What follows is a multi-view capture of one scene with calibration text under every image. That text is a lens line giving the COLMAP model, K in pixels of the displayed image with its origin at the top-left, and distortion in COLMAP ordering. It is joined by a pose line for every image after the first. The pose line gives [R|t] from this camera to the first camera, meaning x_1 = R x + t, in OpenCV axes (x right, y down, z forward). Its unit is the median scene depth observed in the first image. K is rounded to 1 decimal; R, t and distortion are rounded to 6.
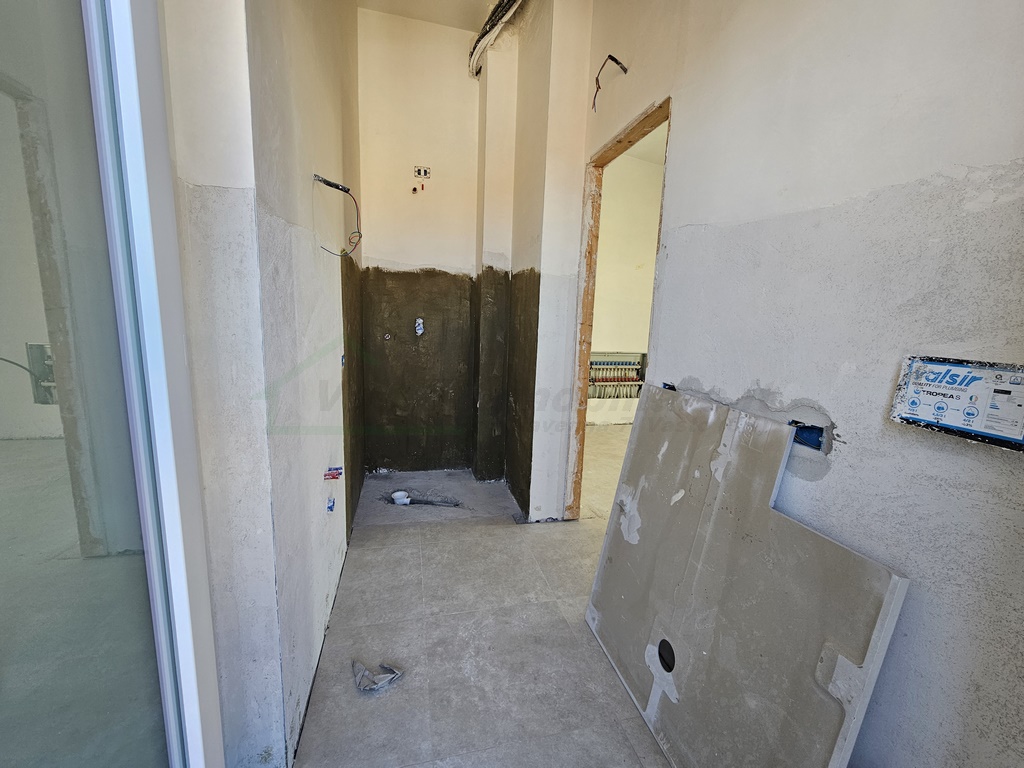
lens RADIAL K [[417.8, 0, 509.9], [0, 417.8, 384.8], [0, 0, 1]] dist [-0.000061, -0.000931]
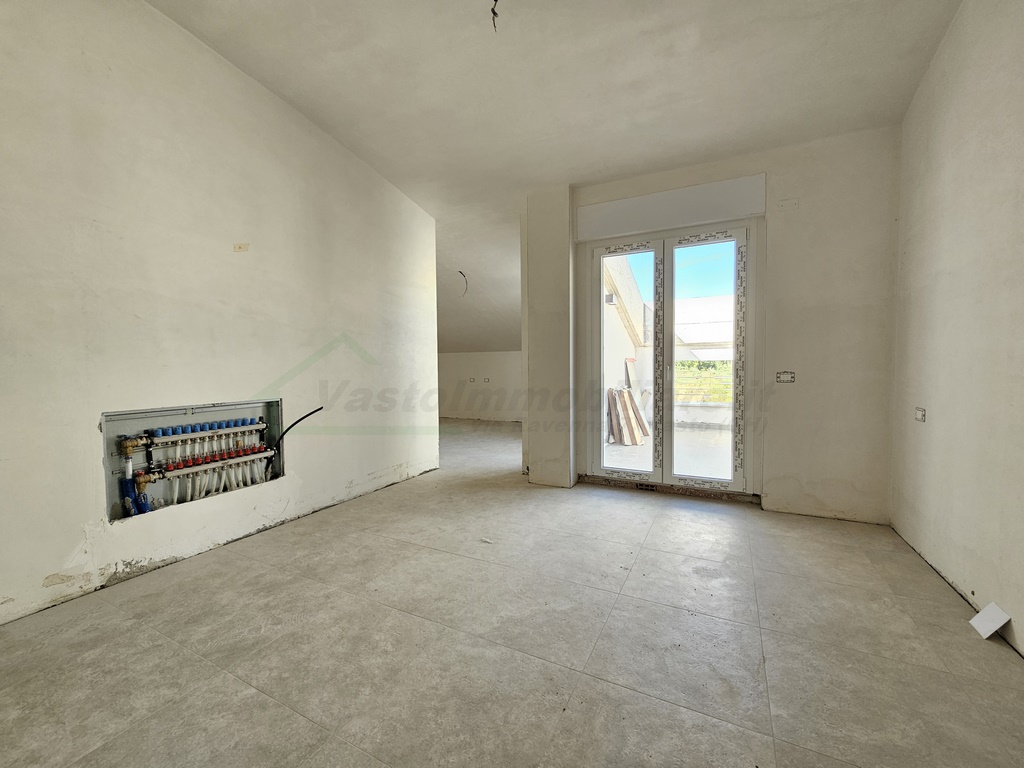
lens RADIAL K [[417.8, 0, 507.4], [0, 417.8, 384.5], [0, 0, 1]] dist [-0.000061, -0.000931]
pose [[0.660847, -0.077240, 0.746535, 0.110314], [0.154845, 0.987321, -0.034919, -0.027084], [-0.734373, 0.138674, 0.664429, 0.374387]]
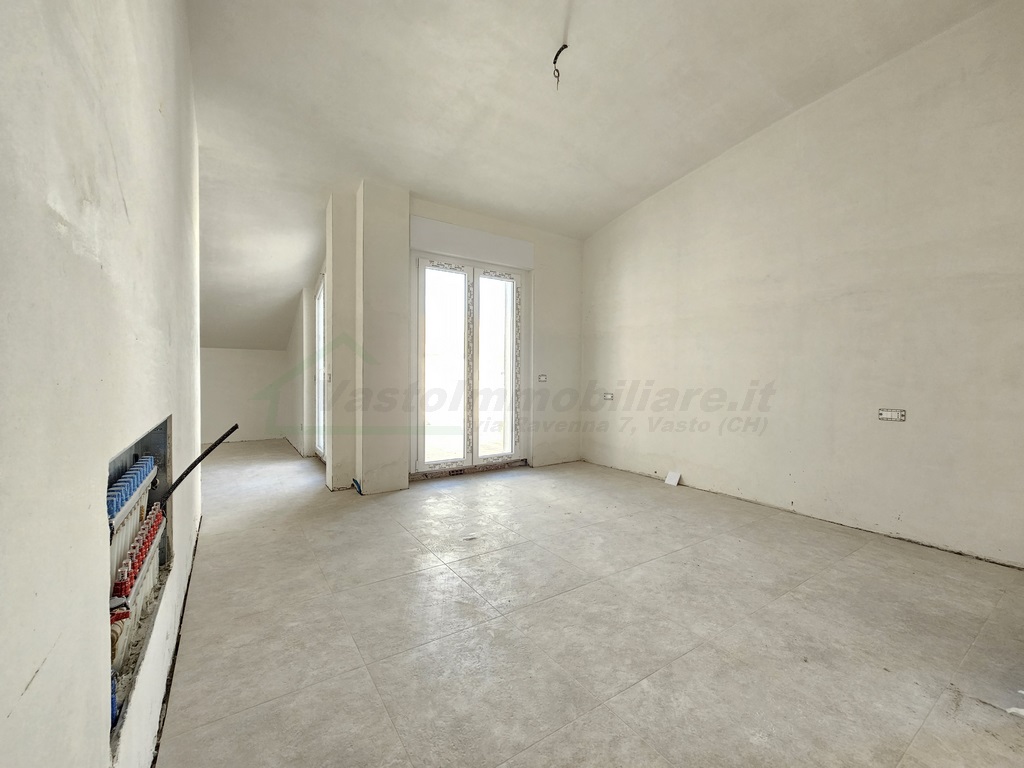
lens RADIAL K [[417.8, 0, 509.2], [0, 417.8, 381.7], [0, 0, 1]] dist [-0.000061, -0.000931]
pose [[-0.339233, -0.058048, 0.938910, -0.028798], [0.129273, 0.985748, 0.107651, -0.099776], [-0.931778, 0.157894, -0.326895, 0.856602]]
